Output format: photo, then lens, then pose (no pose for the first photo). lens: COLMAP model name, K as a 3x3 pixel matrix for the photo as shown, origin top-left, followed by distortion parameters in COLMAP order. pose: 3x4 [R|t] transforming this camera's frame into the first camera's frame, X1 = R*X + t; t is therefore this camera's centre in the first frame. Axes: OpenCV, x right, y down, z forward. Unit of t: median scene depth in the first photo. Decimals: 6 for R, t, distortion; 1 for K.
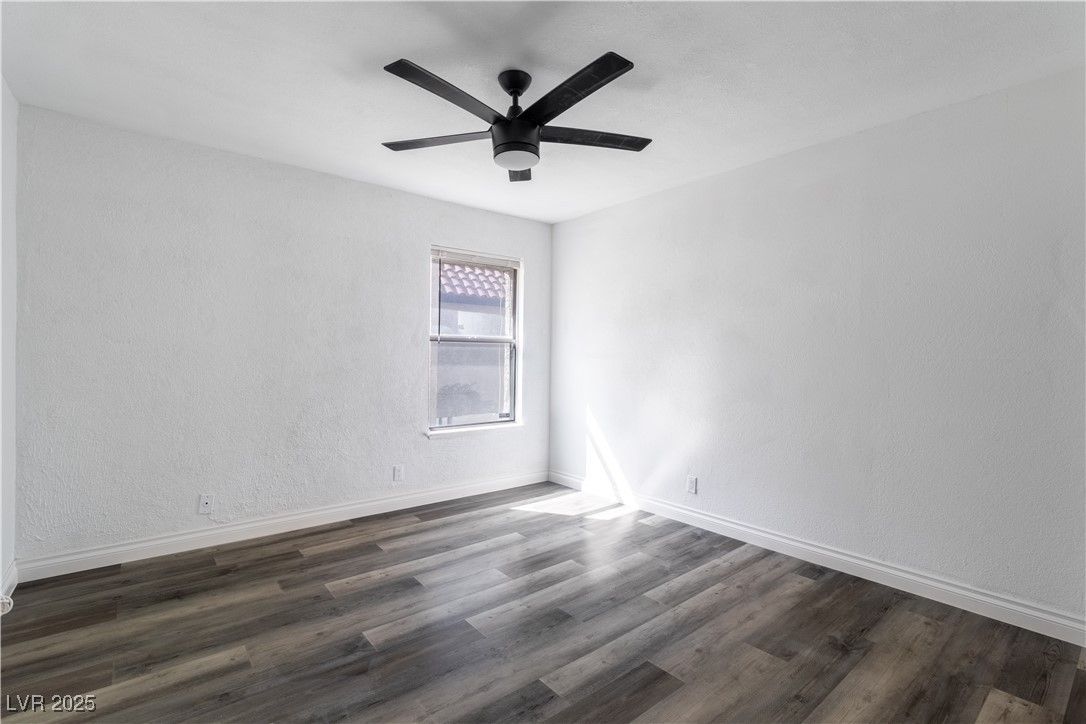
lens RADIAL K [[504.2, 0, 540.1], [0, 504.2, 356.3], [0, 0, 1]] dist [0.000051, -0.000064]
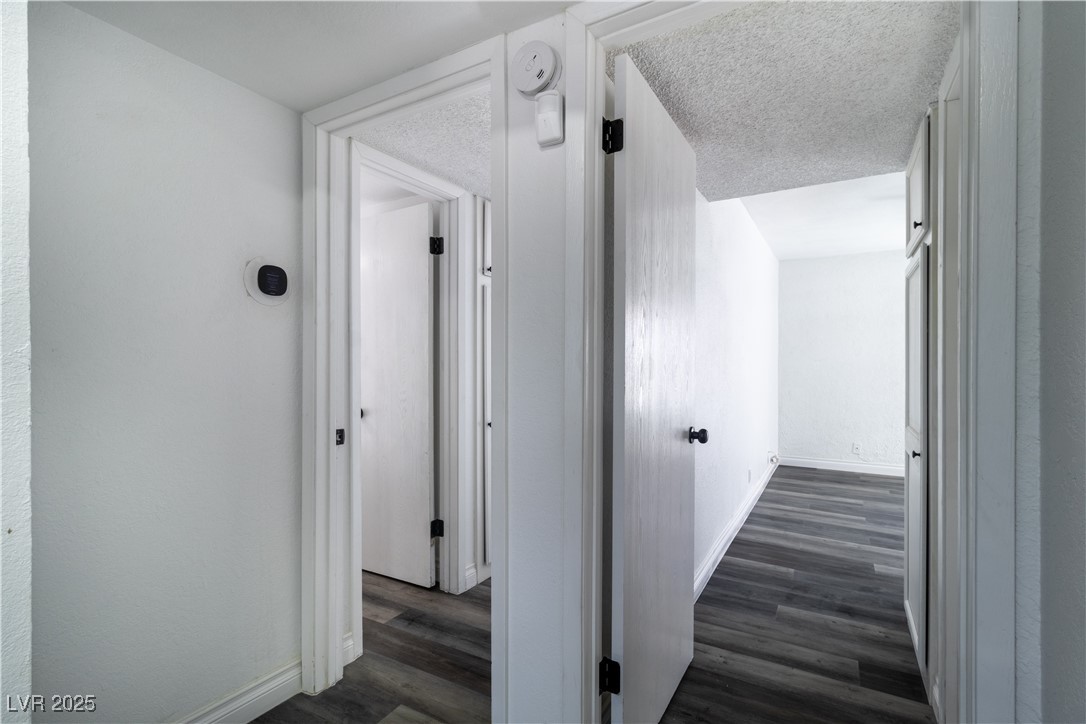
lens RADIAL K [[504.2, 0, 544.4], [0, 504.2, 364.7], [0, 0, 1]] dist [0.000051, -0.000064]
pose [[0.351957, -0.002215, -0.936013, 0.777790], [-0.001859, 0.999994, -0.003065, -0.008727], [0.936014, 0.002819, 0.351951, -0.847435]]
